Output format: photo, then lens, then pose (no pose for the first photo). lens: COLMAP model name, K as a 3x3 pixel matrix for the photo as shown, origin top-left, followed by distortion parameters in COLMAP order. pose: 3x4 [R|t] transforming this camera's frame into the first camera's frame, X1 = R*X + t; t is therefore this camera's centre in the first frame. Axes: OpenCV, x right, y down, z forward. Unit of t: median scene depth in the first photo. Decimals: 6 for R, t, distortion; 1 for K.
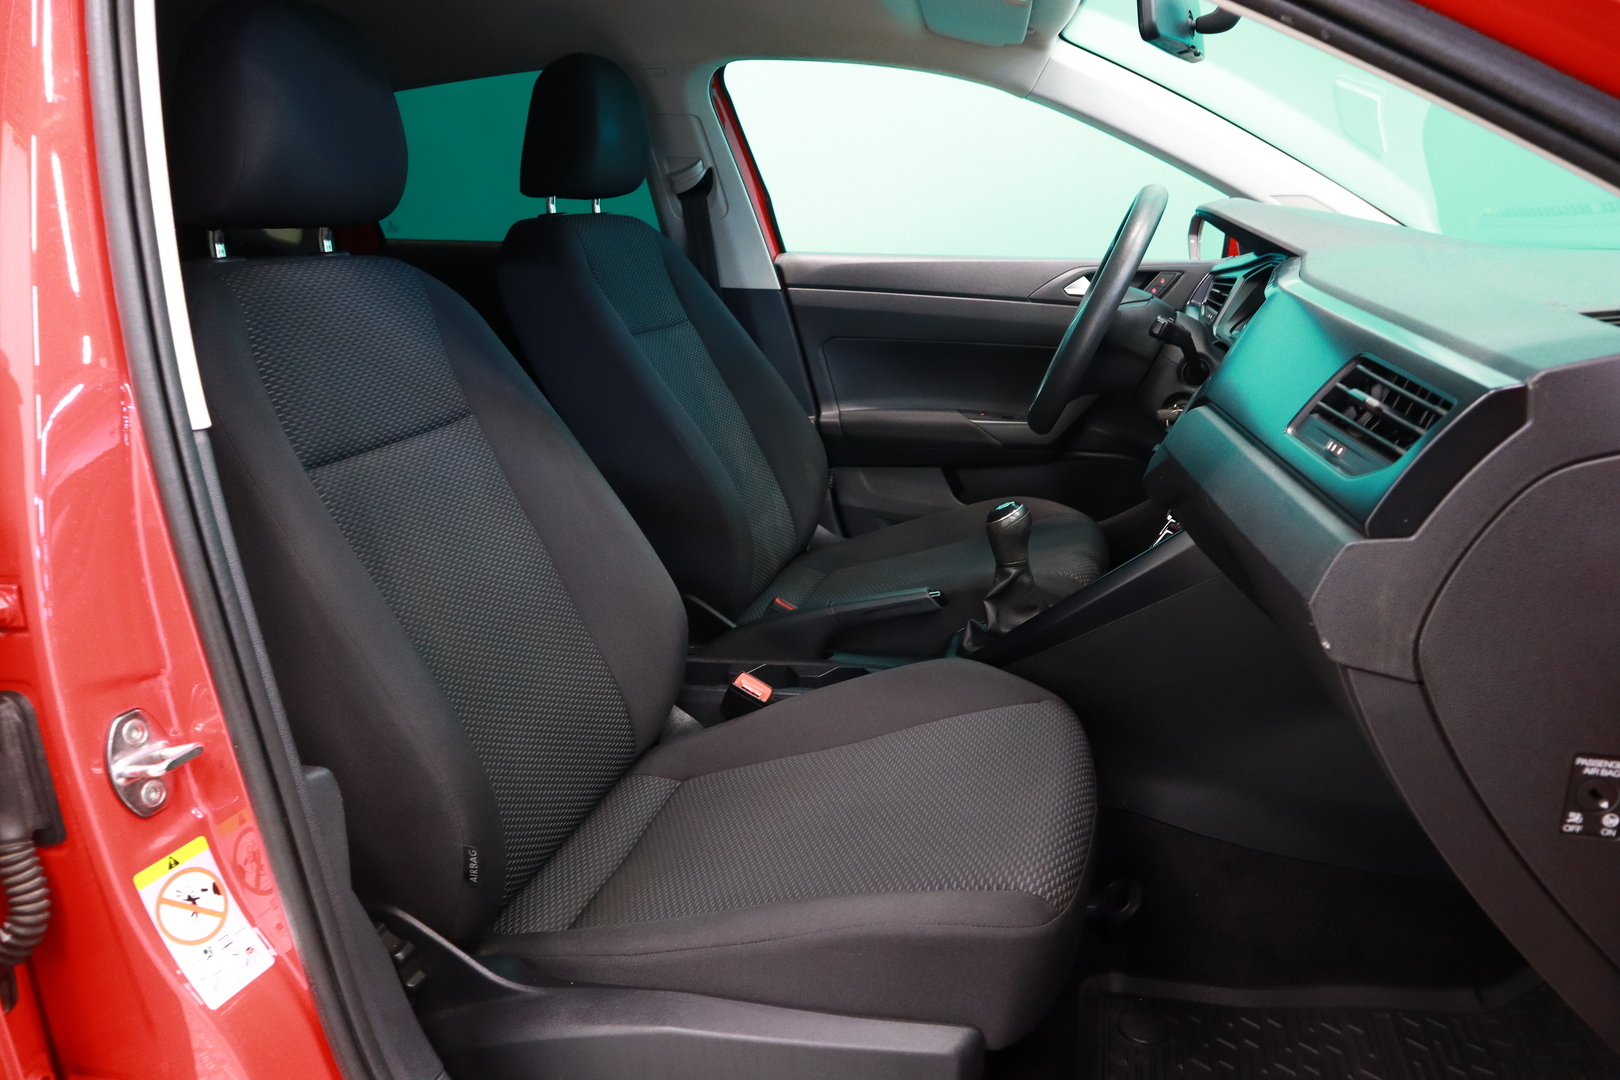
lens RADIAL K [[1133.3, 0, 808.8], [0, 1133.3, 543.8], [0, 0, 1]] dist [-0.124028, 0.077806]
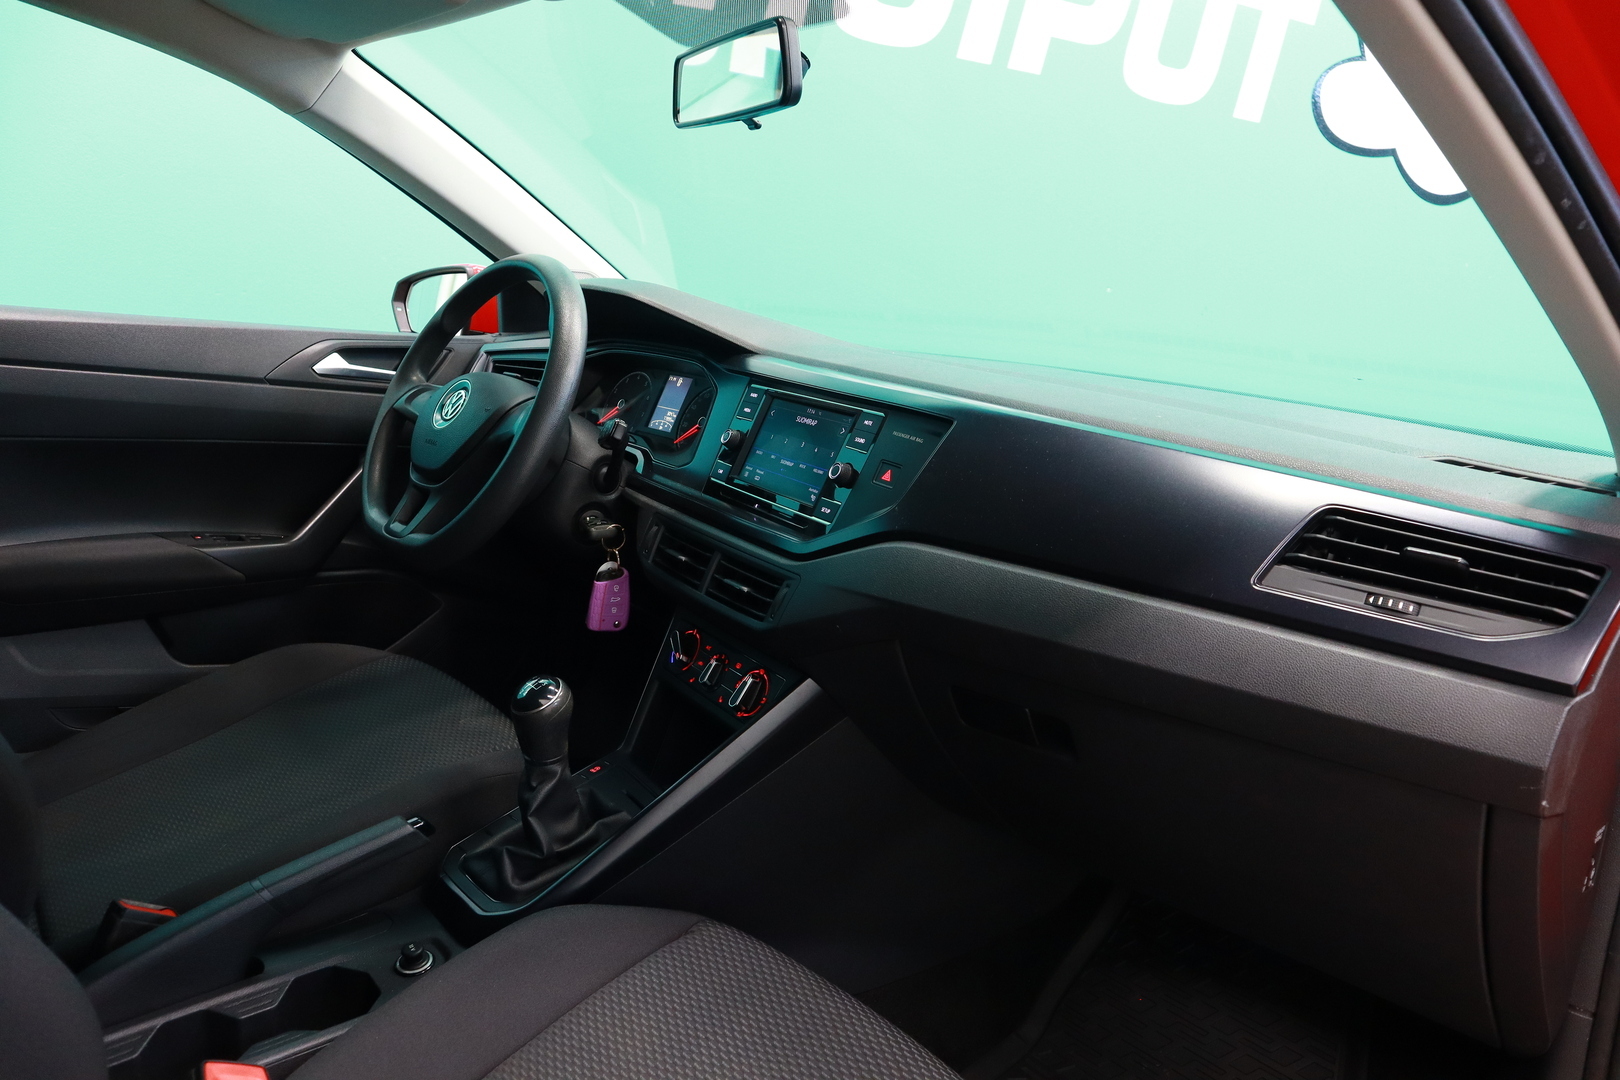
lens RADIAL K [[1133.3, 0, 815.2], [0, 1133.3, 538.1], [0, 0, 1]] dist [-0.124028, 0.077806]
pose [[0.559461, -0.092005, 0.823734, -0.216141], [0.133703, 0.990822, 0.019860, -0.080367], [-0.818002, 0.099025, 0.566628, 0.297156]]
